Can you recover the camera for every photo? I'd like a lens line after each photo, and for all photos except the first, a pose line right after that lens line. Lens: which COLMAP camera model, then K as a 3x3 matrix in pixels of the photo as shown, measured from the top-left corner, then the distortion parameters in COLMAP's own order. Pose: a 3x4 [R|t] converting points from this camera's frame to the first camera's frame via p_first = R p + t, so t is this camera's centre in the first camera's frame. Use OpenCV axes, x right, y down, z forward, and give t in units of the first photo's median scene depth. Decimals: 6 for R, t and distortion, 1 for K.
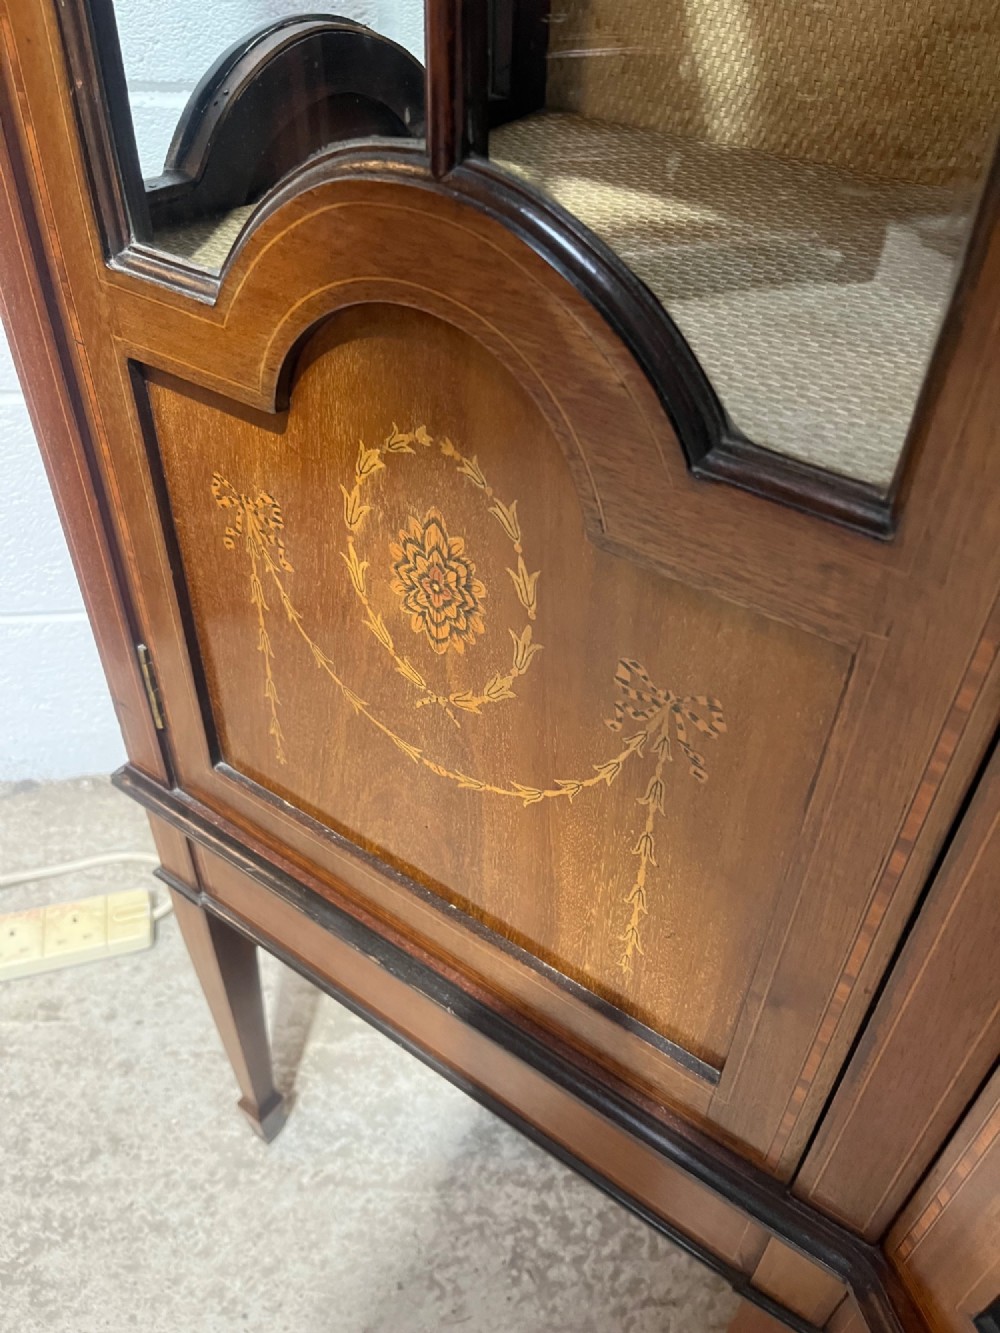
lens RADIAL K [[1007.6, 0, 514.3], [0, 1007.6, 658.7], [0, 0, 1]] dist [0.060553, -0.087892]
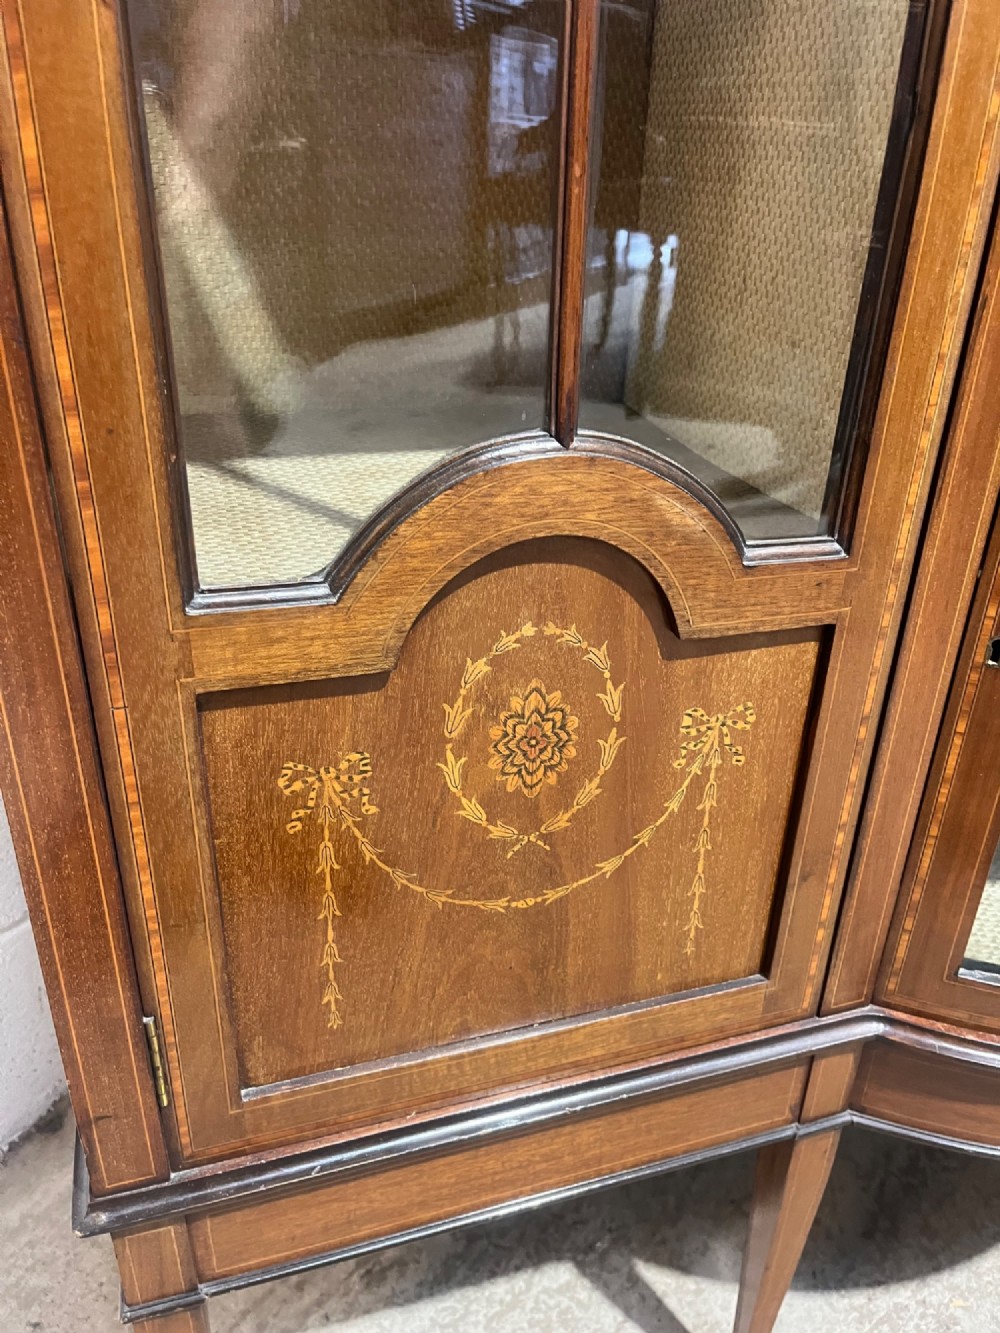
lens RADIAL K [[1007.6, 0, 510.5], [0, 1007.6, 658.9], [0, 0, 1]] dist [0.060553, -0.087892]
pose [[0.601735, -0.368545, 0.708583, -0.969666], [0.498011, 0.866722, 0.027881, -0.214339], [-0.624420, 0.336105, 0.705077, 0.078946]]
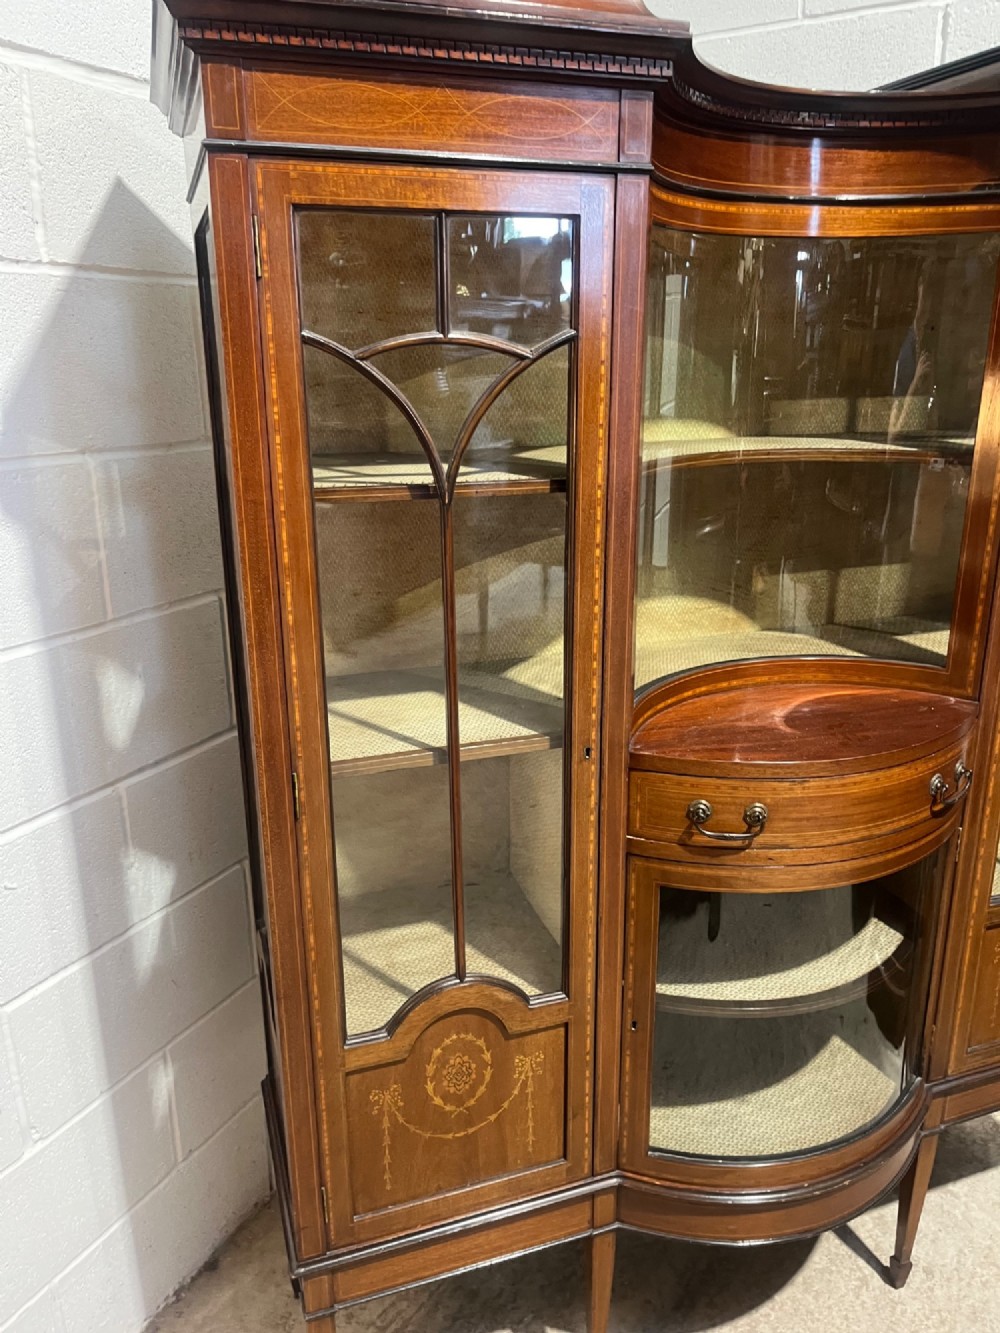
lens RADIAL K [[1007.6, 0, 507.6], [0, 1007.6, 660.0], [0, 0, 1]] dist [0.060553, -0.087892]
pose [[0.586121, -0.280160, 0.760245, -2.299839], [0.534395, 0.838956, -0.102833, -0.841002], [-0.609003, 0.466544, 0.641446, -2.091196]]
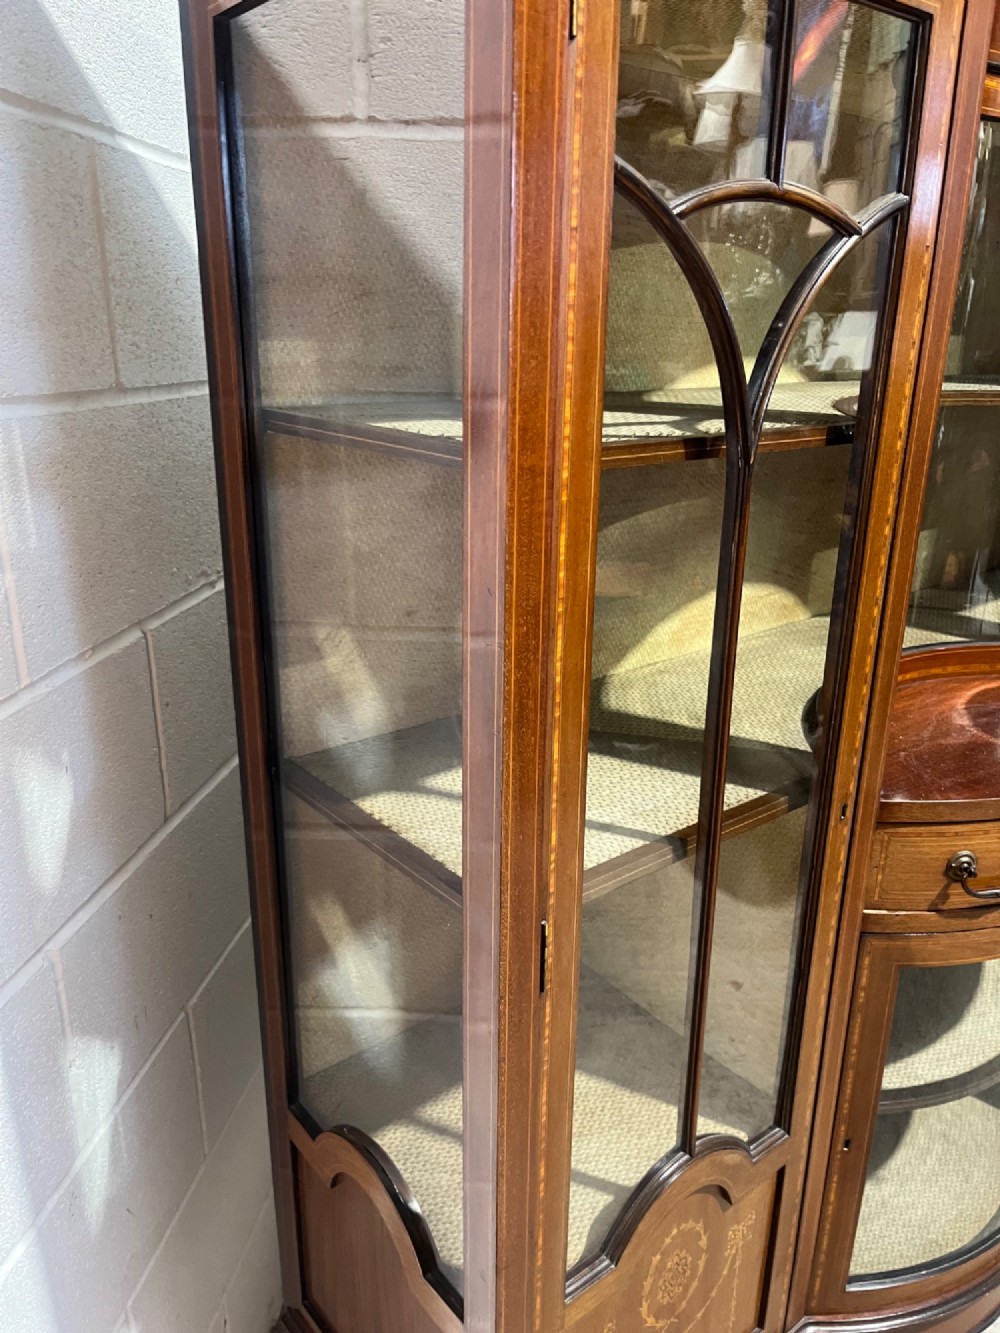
lens RADIAL K [[1007.6, 0, 490.6], [0, 1007.6, 677.1], [0, 0, 1]] dist [0.060553, -0.087892]
pose [[0.285021, -0.348659, 0.892860, -1.973198], [0.608846, 0.785299, 0.112300, -1.829699], [-0.740317, 0.511607, 0.436107, -0.544579]]
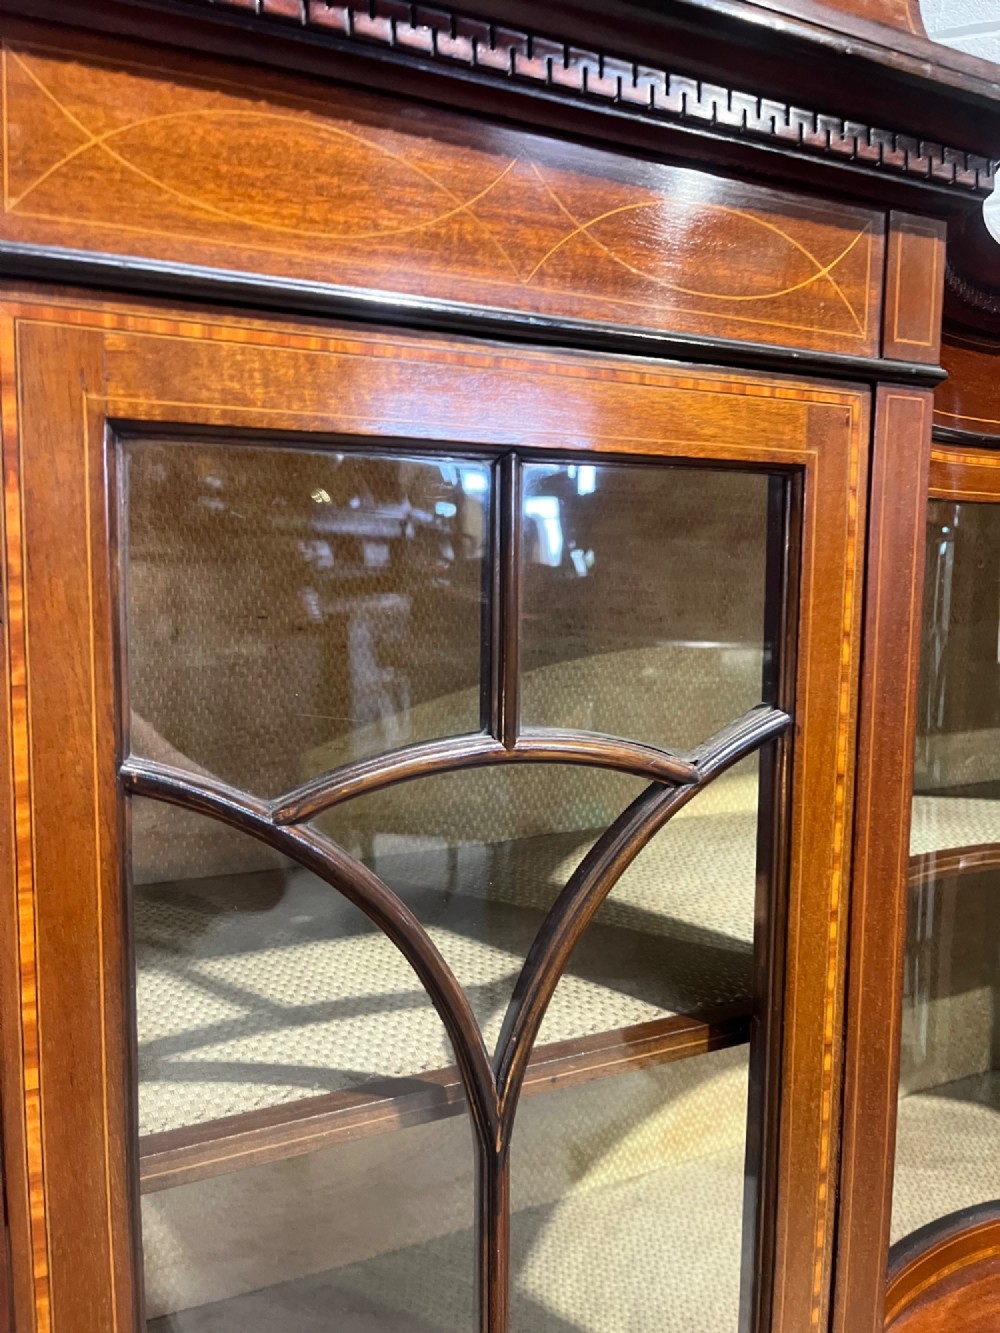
lens RADIAL K [[1007.6, 0, 505.2], [0, 1007.6, 667.9], [0, 0, 1]] dist [0.060553, -0.087892]
pose [[0.477261, -0.122690, 0.870155, -0.940914], [0.563283, 0.802739, -0.195763, -1.845999], [-0.674489, 0.583573, 0.452225, -1.132197]]
